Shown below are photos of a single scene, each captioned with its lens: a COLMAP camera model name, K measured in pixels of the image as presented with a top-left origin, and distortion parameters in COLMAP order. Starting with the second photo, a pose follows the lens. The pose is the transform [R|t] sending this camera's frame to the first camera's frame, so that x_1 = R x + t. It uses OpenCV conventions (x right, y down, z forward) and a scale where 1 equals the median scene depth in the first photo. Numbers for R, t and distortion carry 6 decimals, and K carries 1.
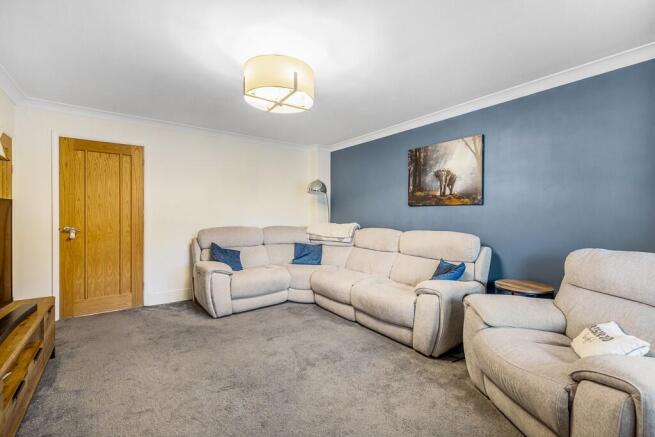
lens RADIAL K [[283.9, 0, 326.1], [0, 283.9, 212.2], [0, 0, 1]] dist [-0.000872, 0.000232]
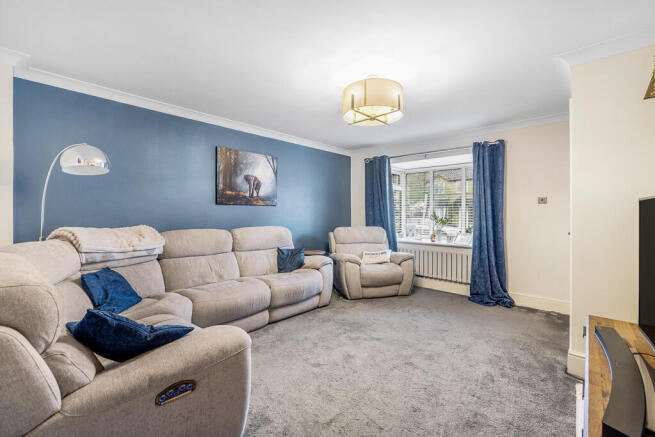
lens RADIAL K [[283.9, 0, 326.1], [0, 283.9, 212.2], [0, 0, 1]] dist [-0.000872, 0.000232]
pose [[-0.171997, 0.006810, 0.985074, -0.799448], [-0.000886, 0.999975, -0.007067, 0.013057], [-0.985097, -0.002088, -0.171987, 0.884166]]
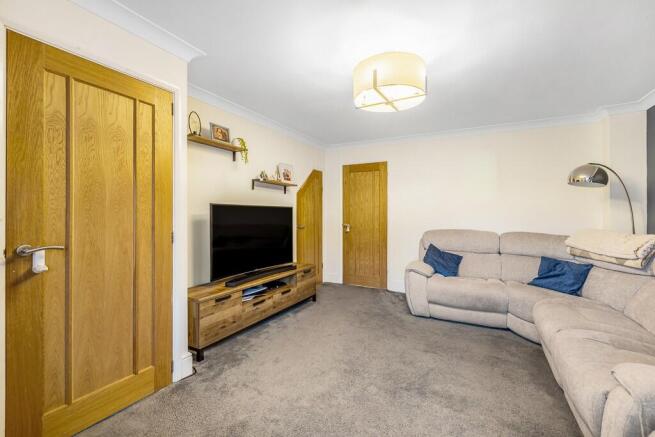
lens RADIAL K [[283.9, 0, 326.1], [0, 283.9, 212.2], [0, 0, 1]] dist [-0.000872, 0.000232]
pose [[0.418104, -0.006484, -0.908376, 0.404319], [-0.002980, 0.999959, -0.008510, 0.003251], [0.908394, 0.006265, 0.418067, 0.252151]]
